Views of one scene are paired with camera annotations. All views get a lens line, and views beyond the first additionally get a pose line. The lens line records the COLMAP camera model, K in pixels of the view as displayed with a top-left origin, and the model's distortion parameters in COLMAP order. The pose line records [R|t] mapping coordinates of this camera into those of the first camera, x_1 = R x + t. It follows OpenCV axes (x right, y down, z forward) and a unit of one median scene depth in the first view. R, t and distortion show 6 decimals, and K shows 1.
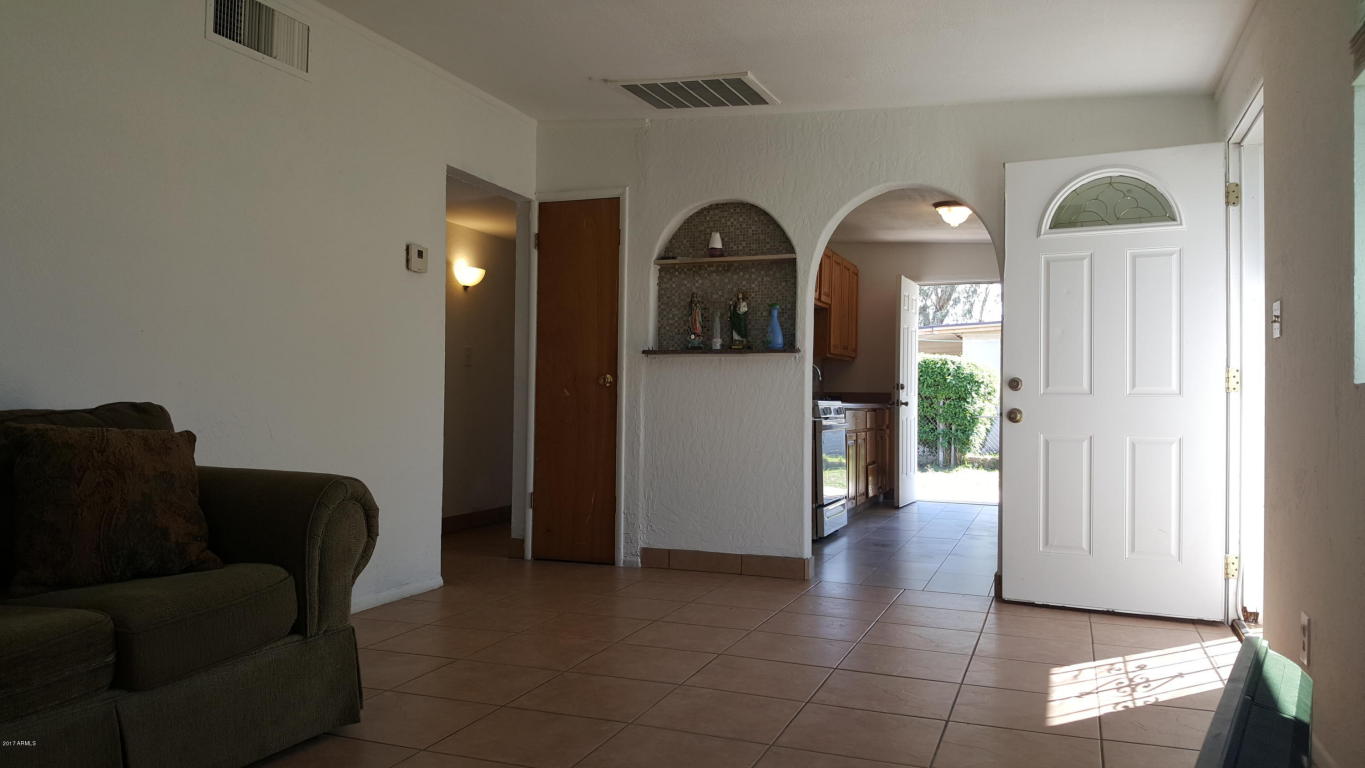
lens RADIAL K [[1038.1, 0, 656.7], [0, 1038.1, 375.9], [0, 0, 1]] dist [0.121755, -0.297456]
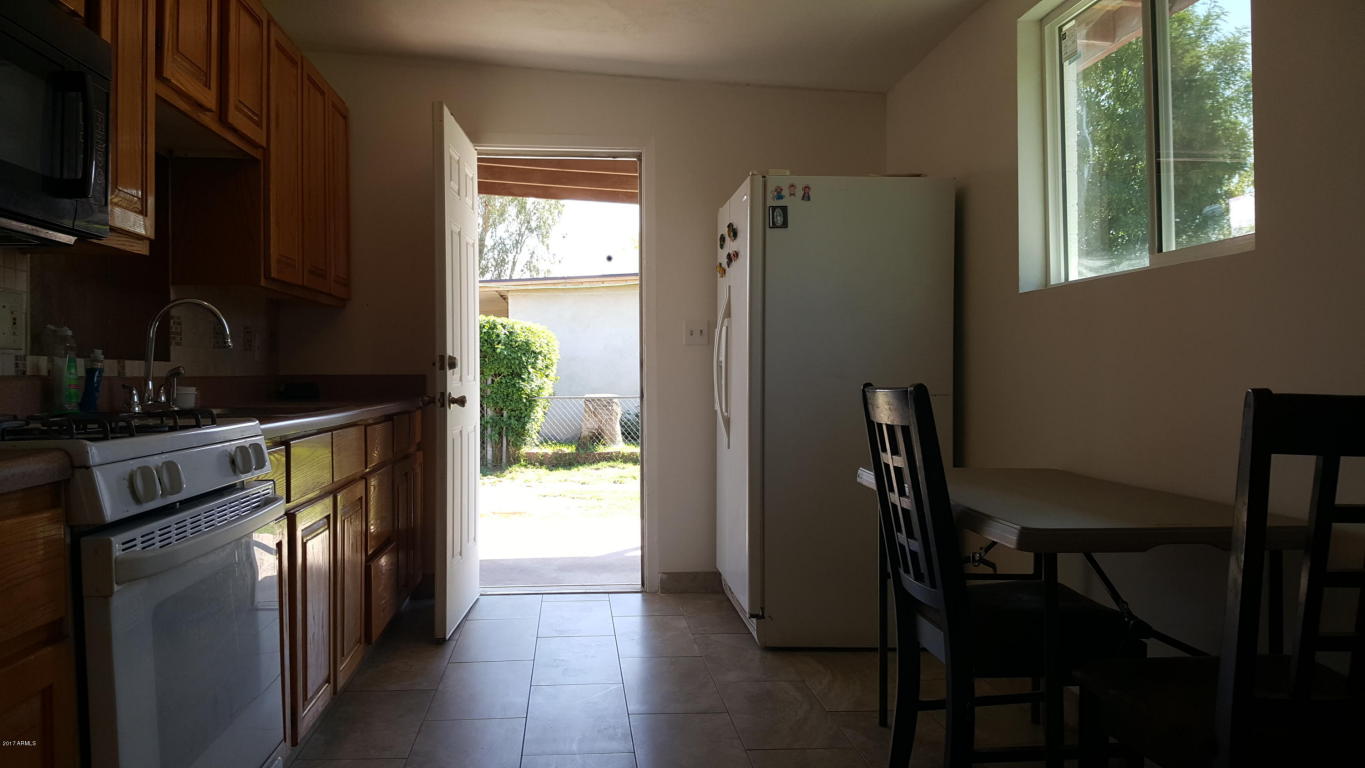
lens RADIAL K [[1038.1, 0, 656.7], [0, 1038.1, 375.9], [0, 0, 1]] dist [0.121755, -0.297456]
pose [[0.902398, -0.016277, 0.430595, 0.063101], [0.004440, 0.999585, 0.028479, 0.002060], [-0.430880, -0.023787, 0.902096, 0.288161]]
